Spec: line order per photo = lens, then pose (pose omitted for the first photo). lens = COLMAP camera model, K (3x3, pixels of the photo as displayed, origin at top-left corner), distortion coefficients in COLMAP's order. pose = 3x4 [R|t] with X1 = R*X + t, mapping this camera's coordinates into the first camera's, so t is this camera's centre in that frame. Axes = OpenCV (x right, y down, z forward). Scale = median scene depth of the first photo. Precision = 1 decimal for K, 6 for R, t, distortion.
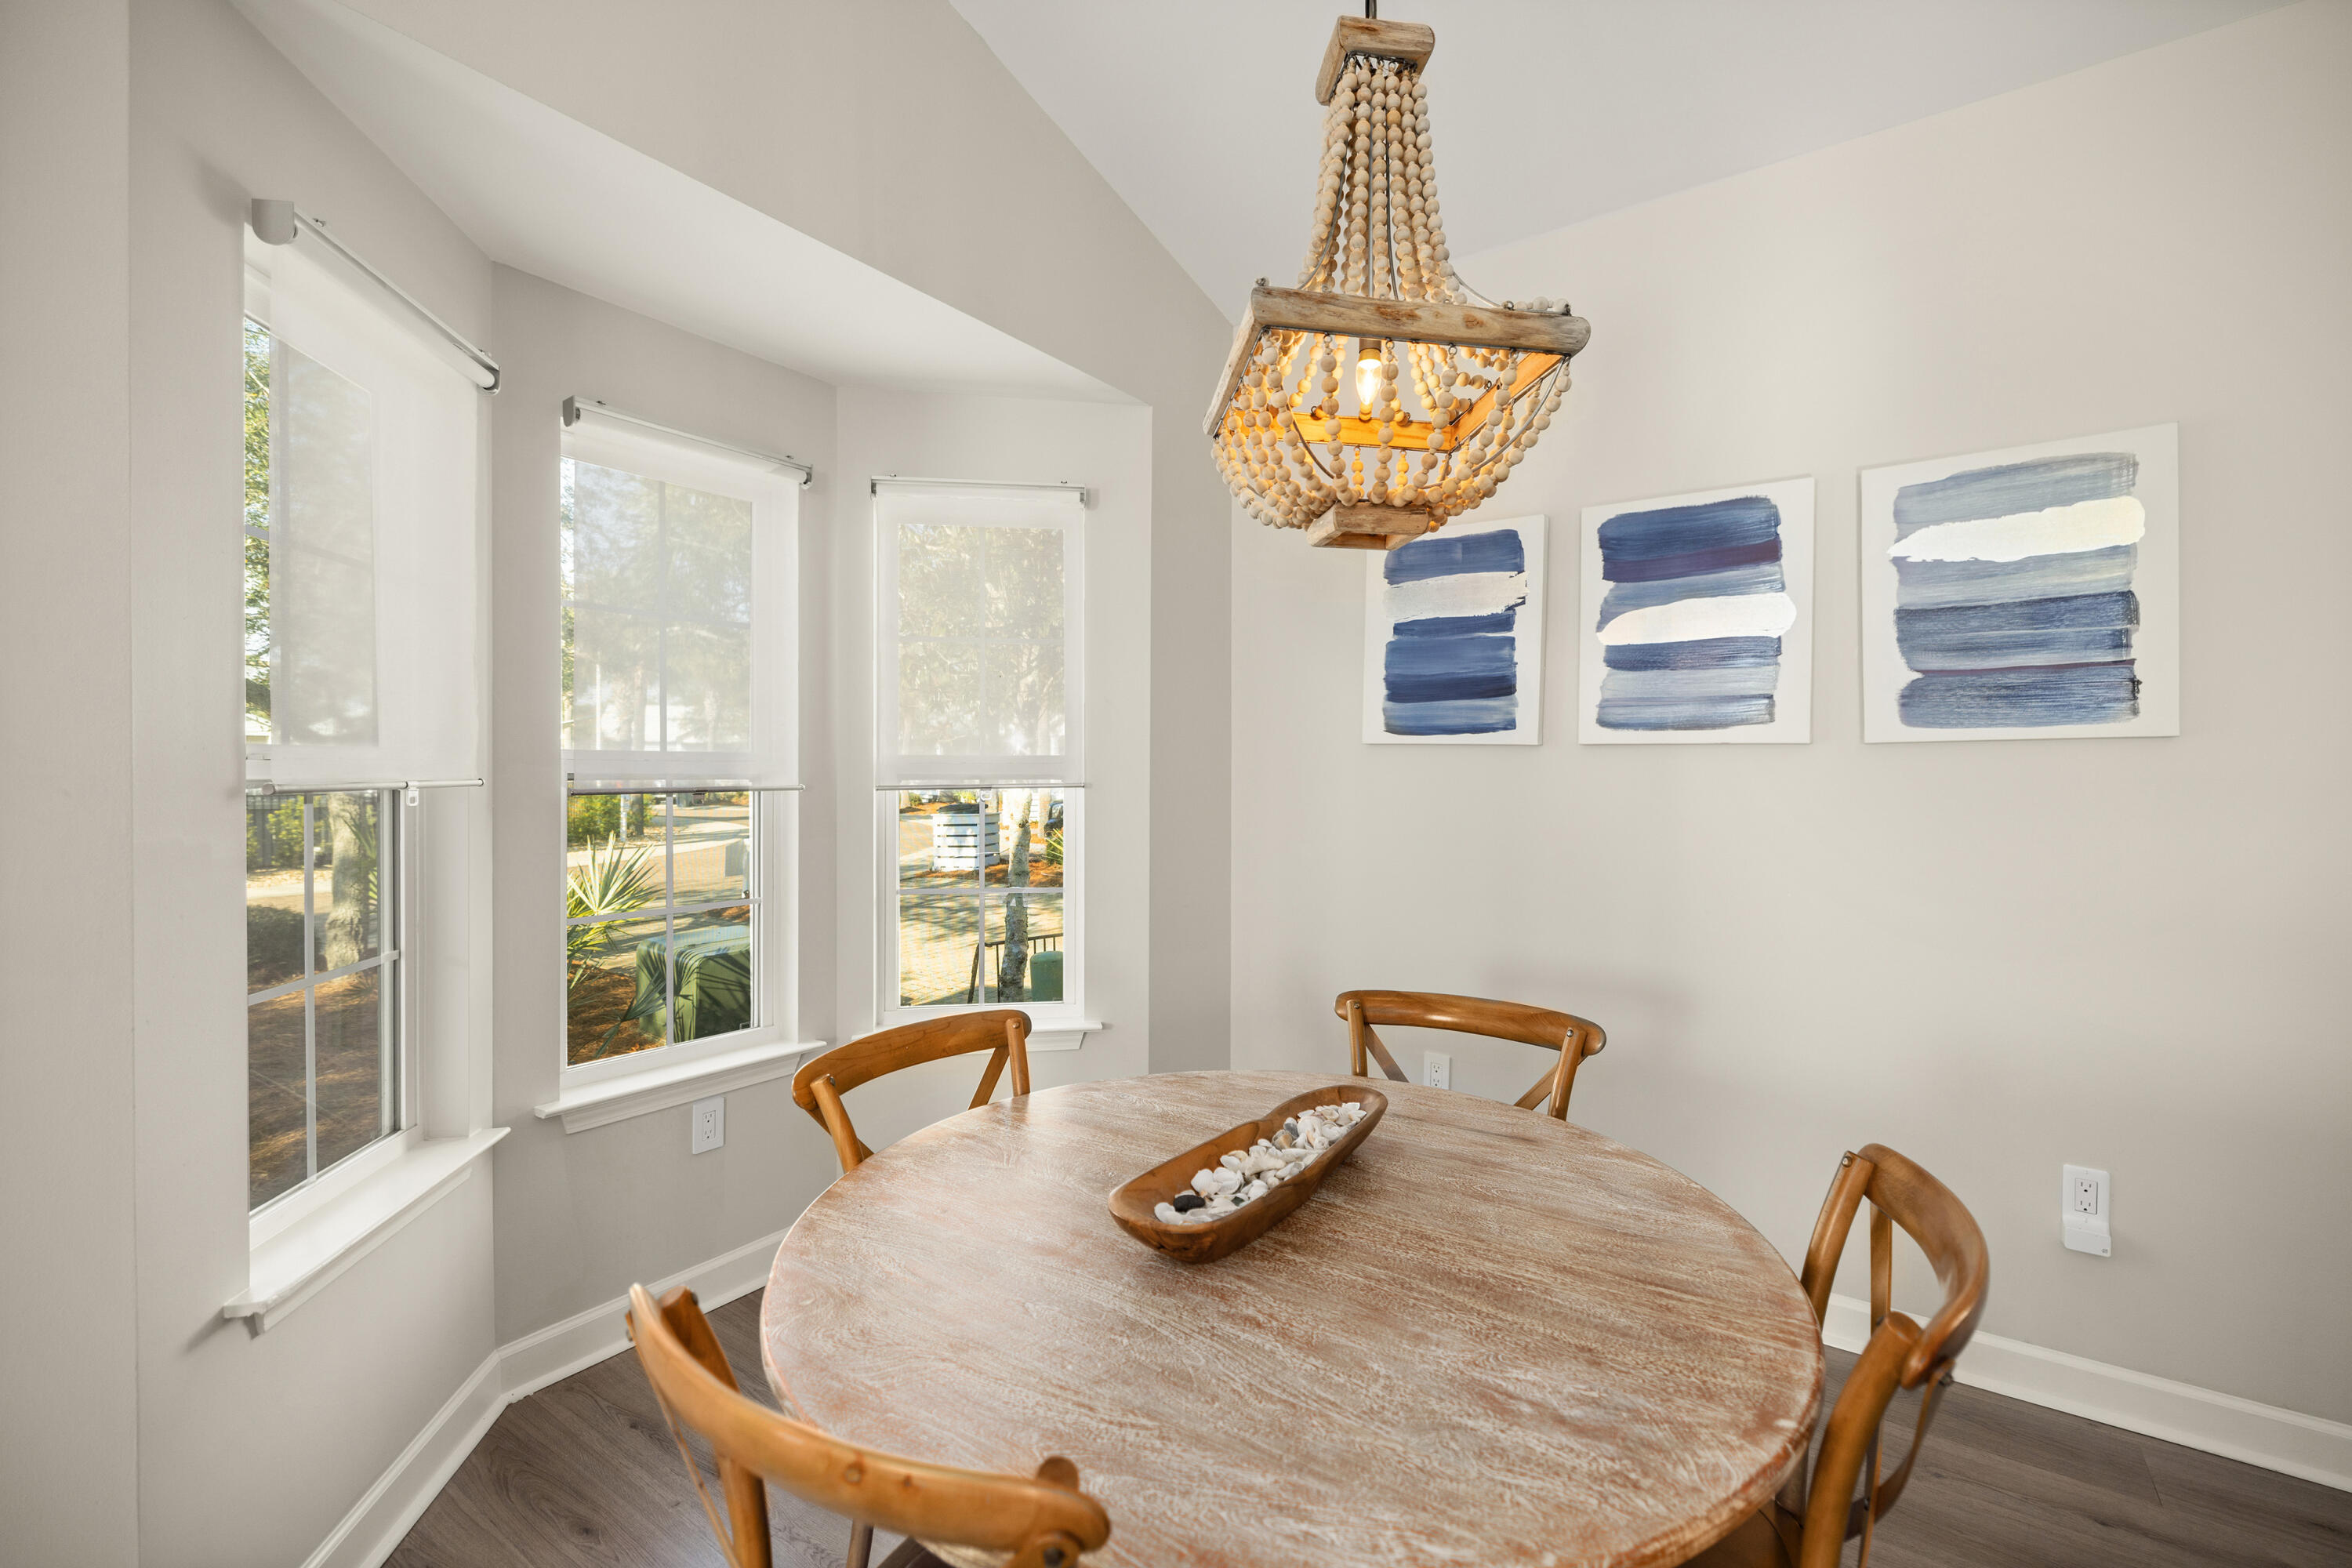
lens RADIAL K [[997.2, 0, 1182.1], [0, 997.2, 777.1], [0, 0, 1]] dist [0.000226, -0.000489]
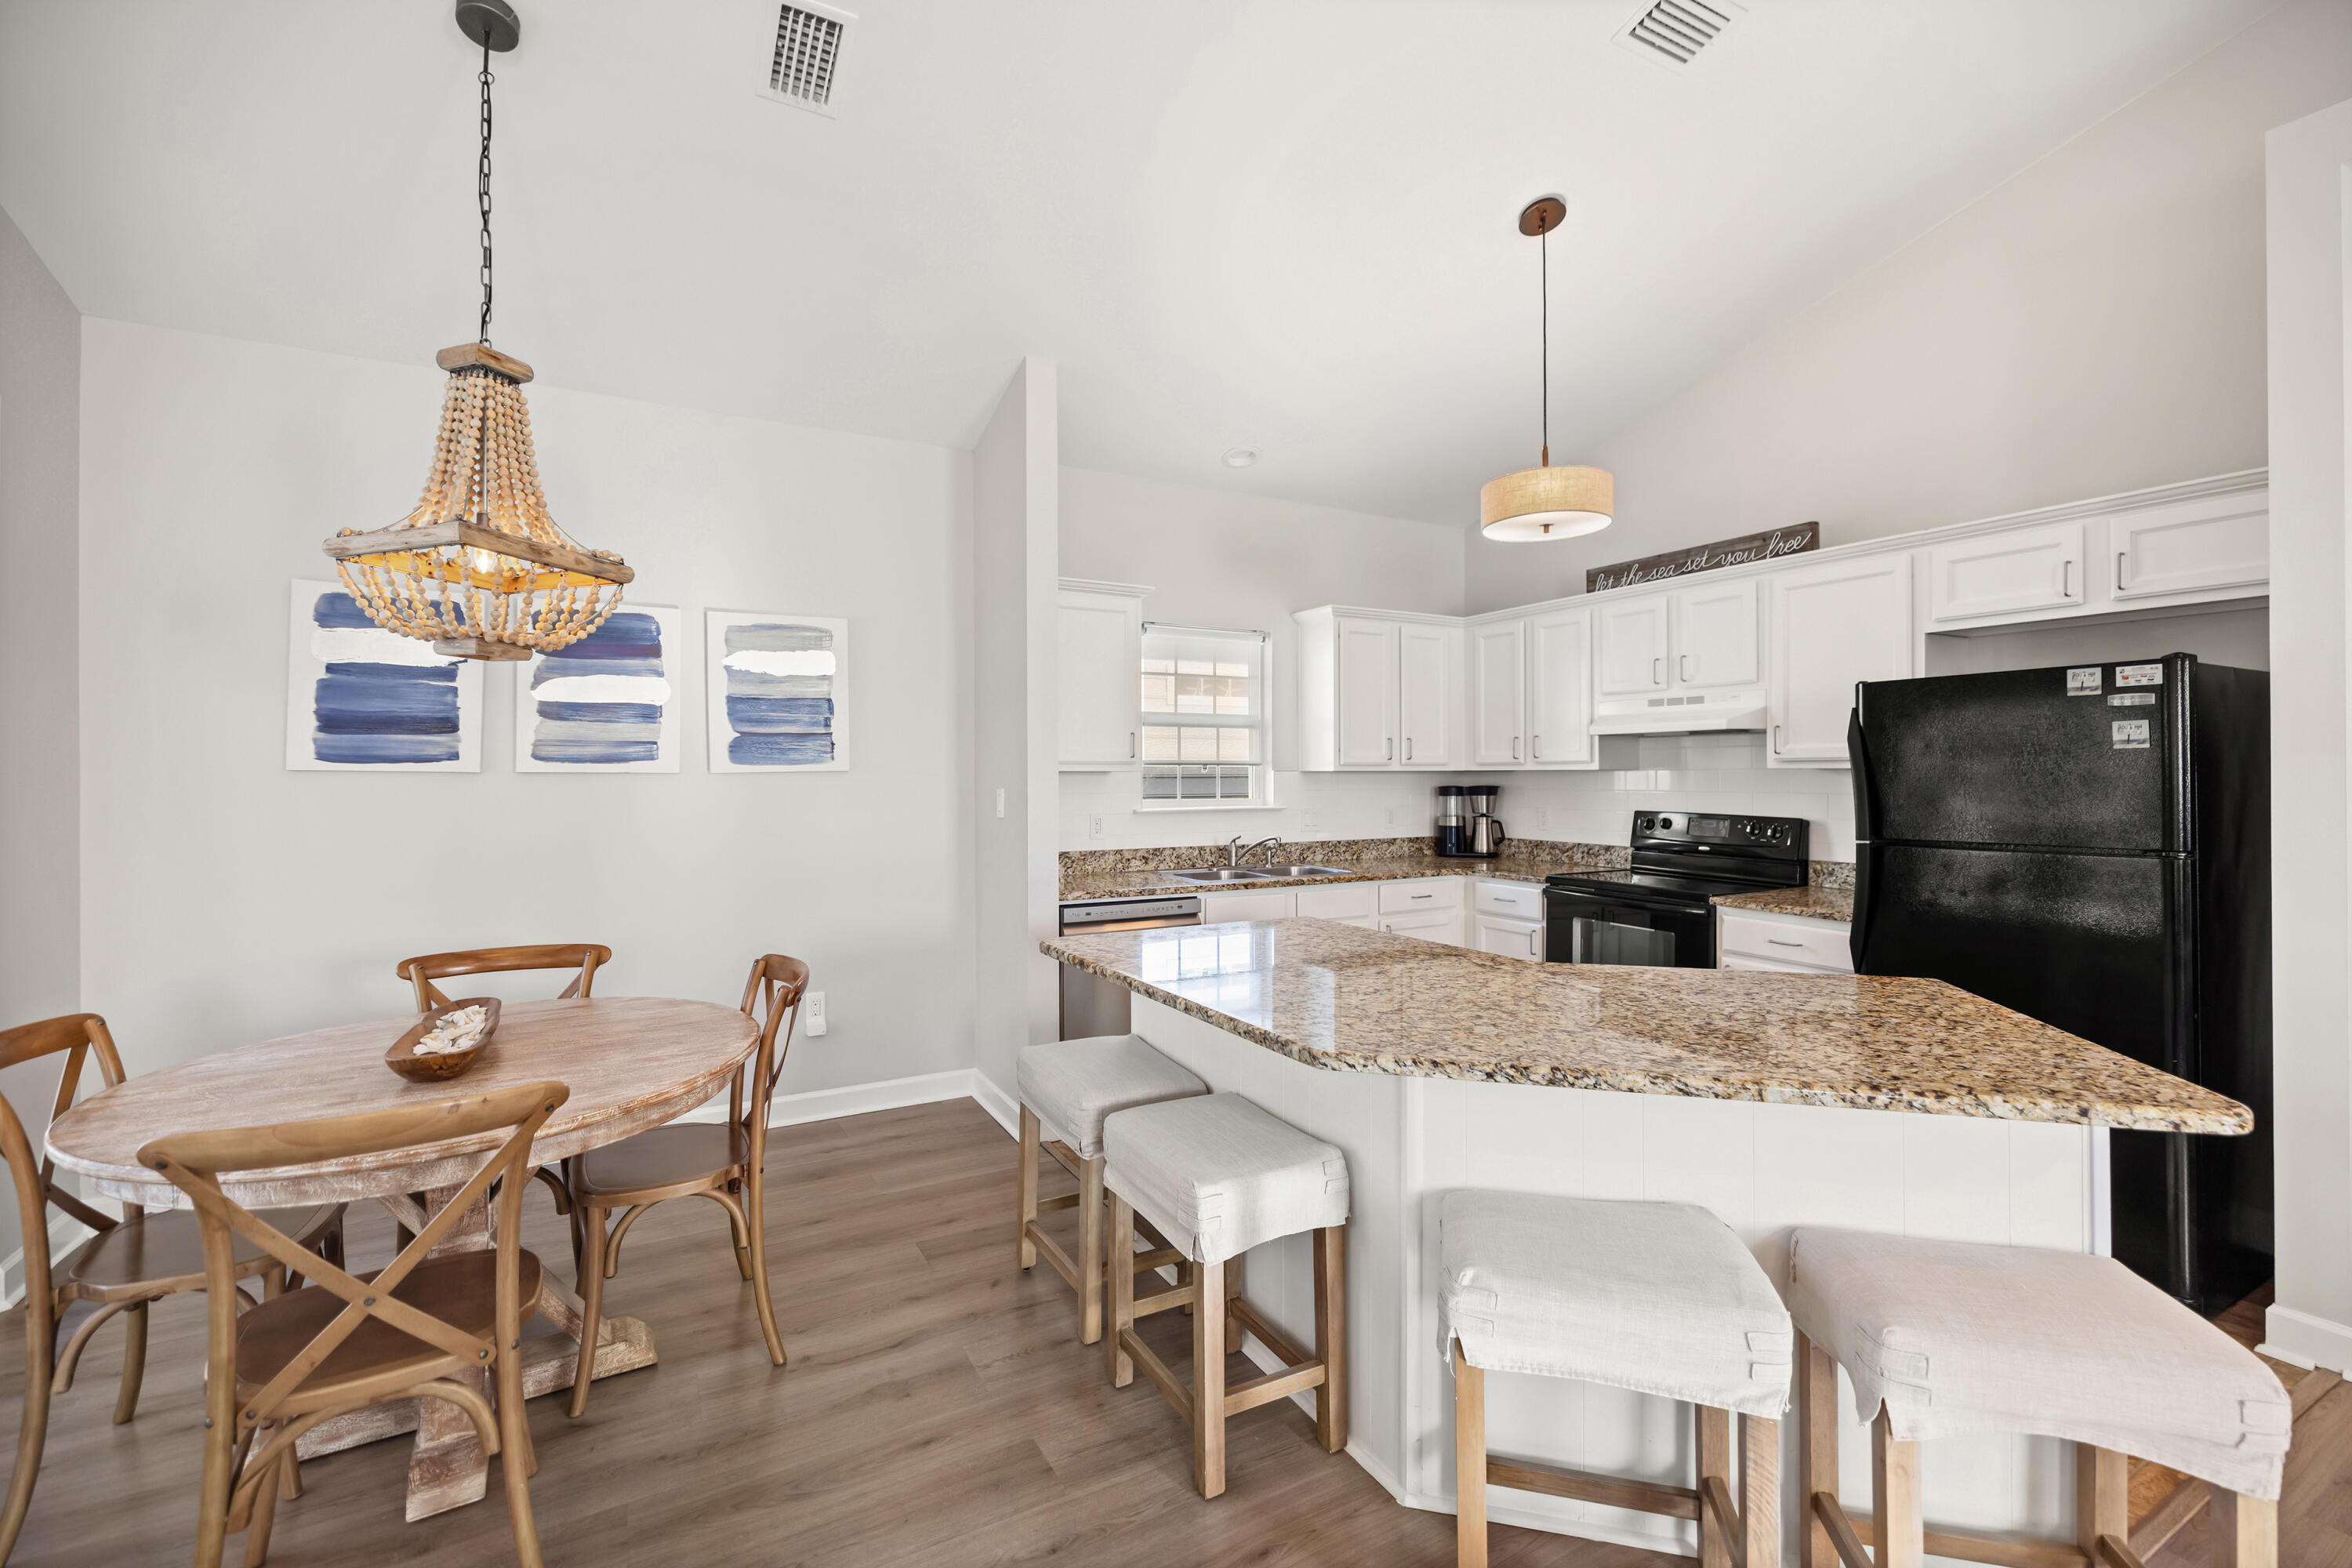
lens RADIAL K [[997.2, 0, 1182.1], [0, 997.2, 777.1], [0, 0, 1]] dist [0.000226, -0.000489]
pose [[0.432949, -0.007498, 0.901387, -0.489014], [0.011692, 0.999928, 0.002702, -0.022964], [-0.901343, 0.009370, 0.433005, -0.446031]]
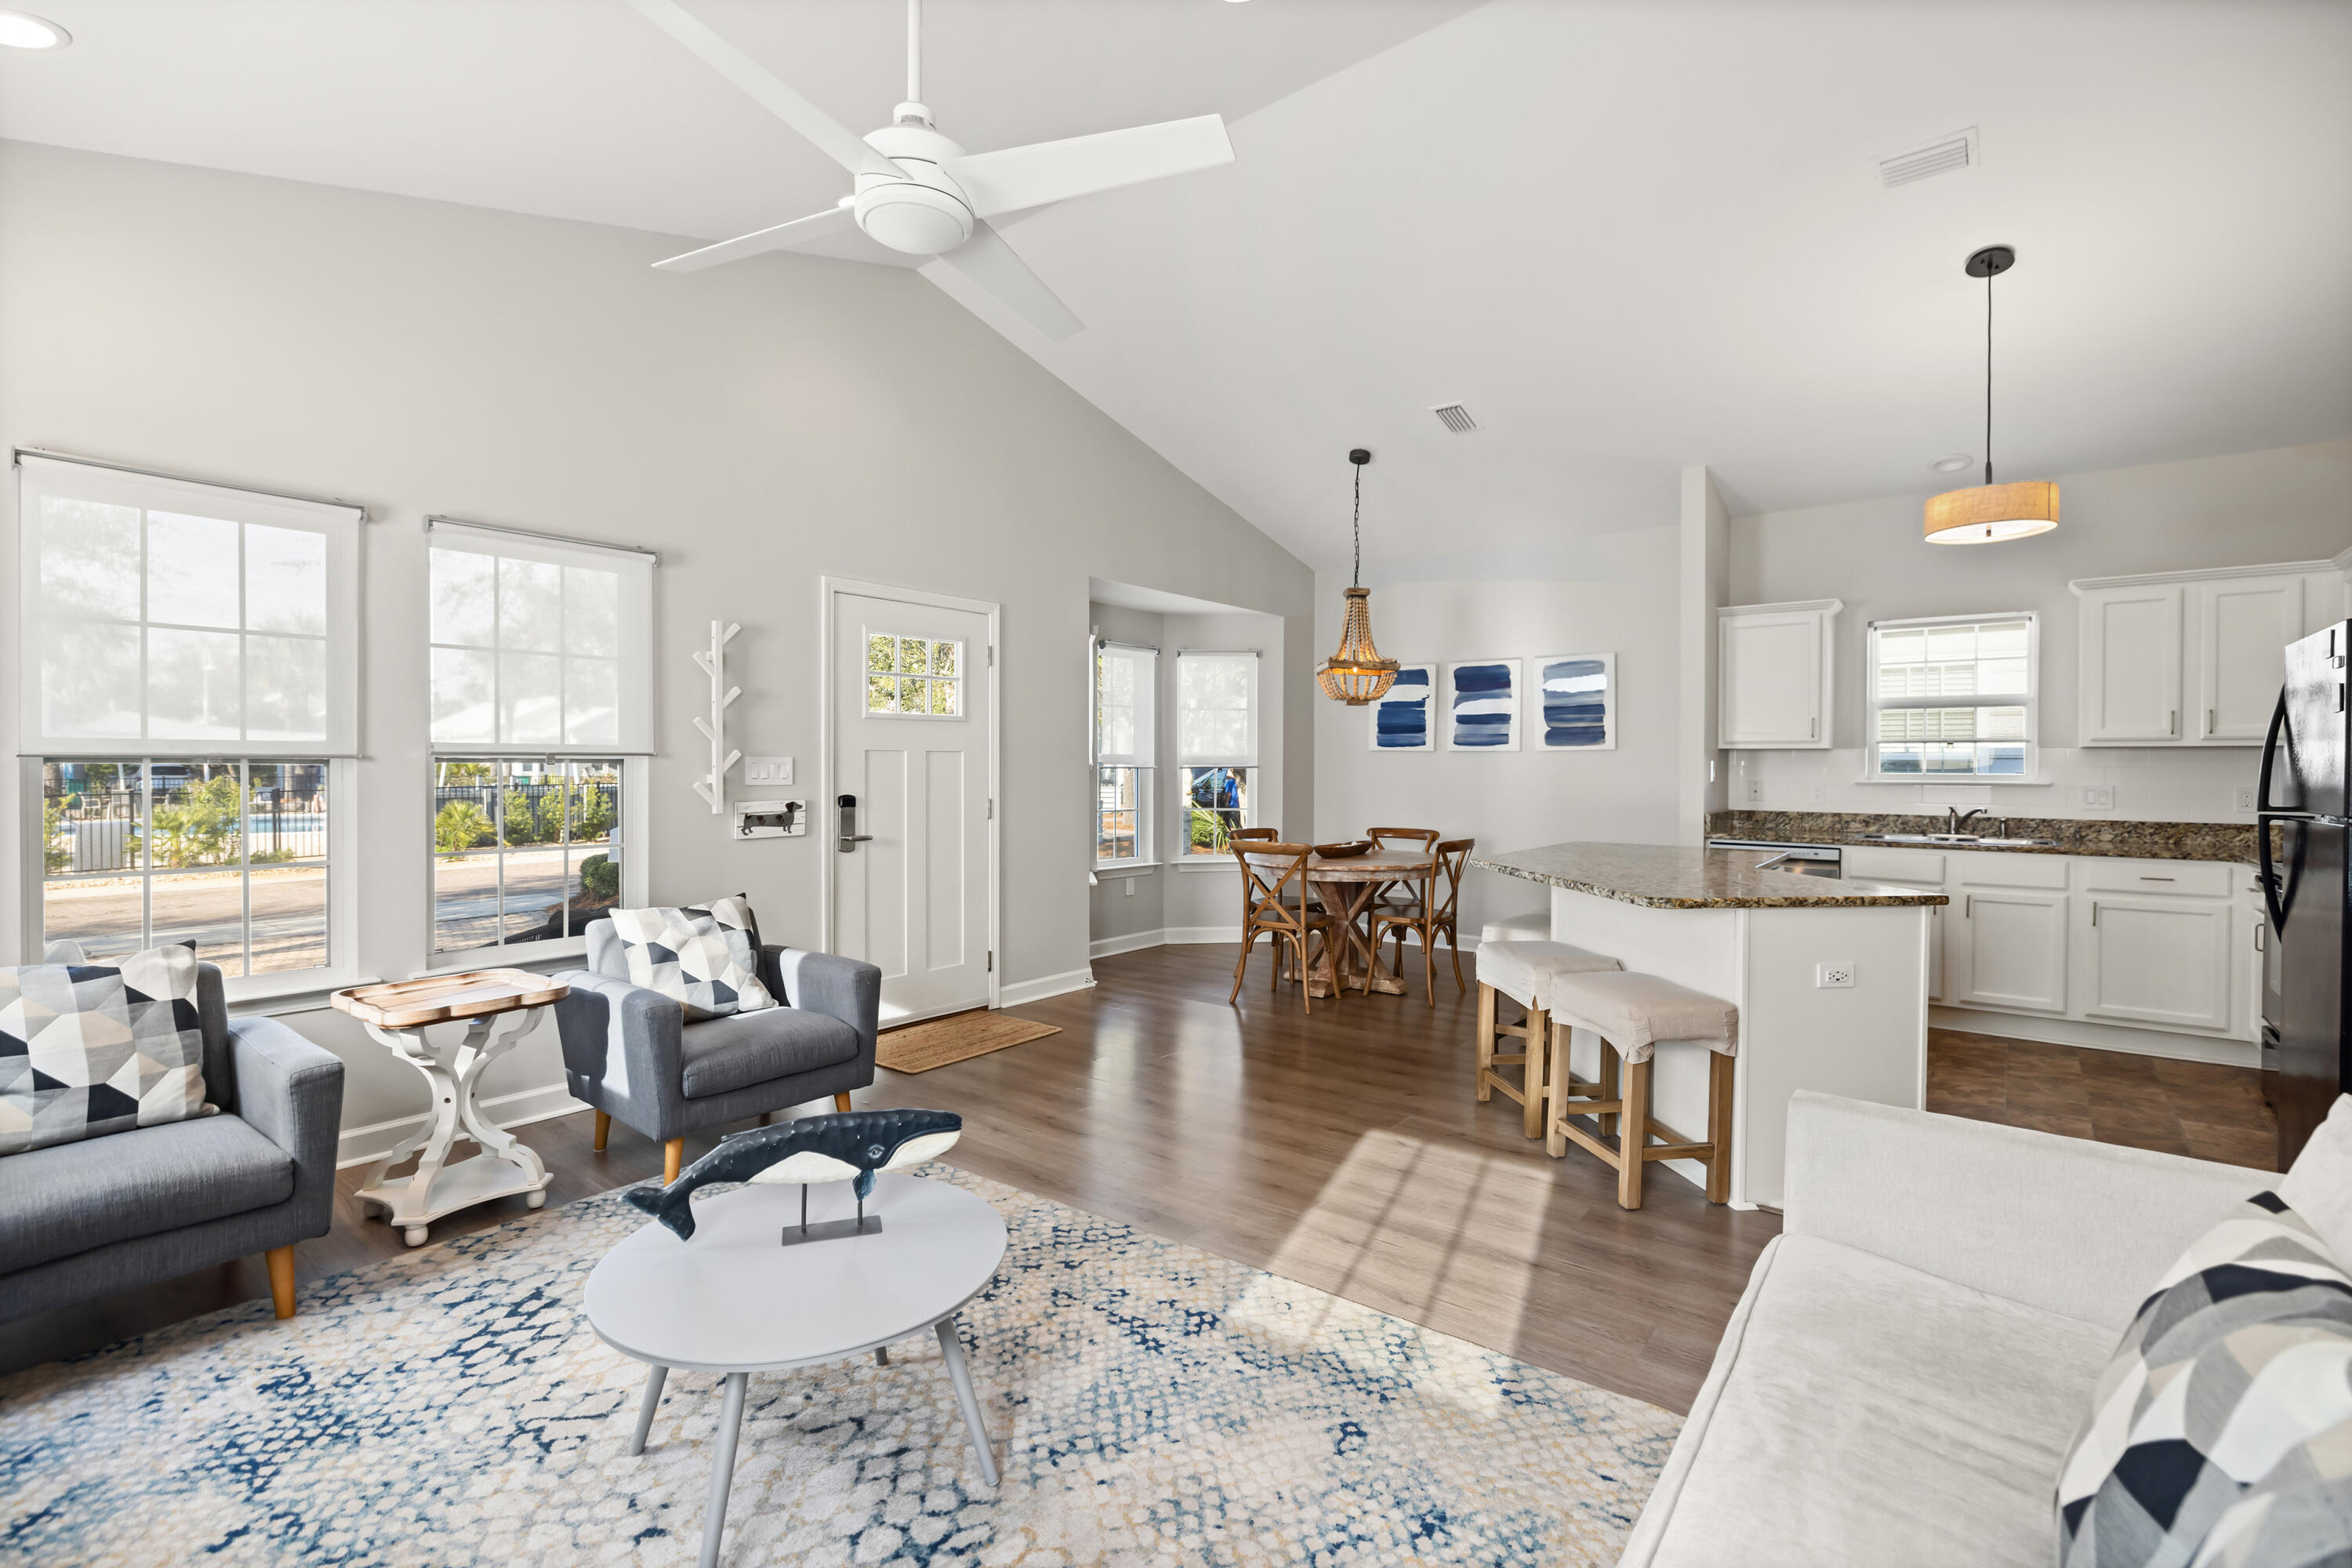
lens RADIAL K [[1070.1, 0, 1124.3], [0, 1070.1, 775.6], [0, 0, 1]] dist [-0.001764, -0.000051]
pose [[0.995046, -0.000159, -0.099411, -0.208541], [0.000557, 0.999992, 0.003978, 0.024523], [0.099410, -0.004013, 0.995038, -2.272705]]
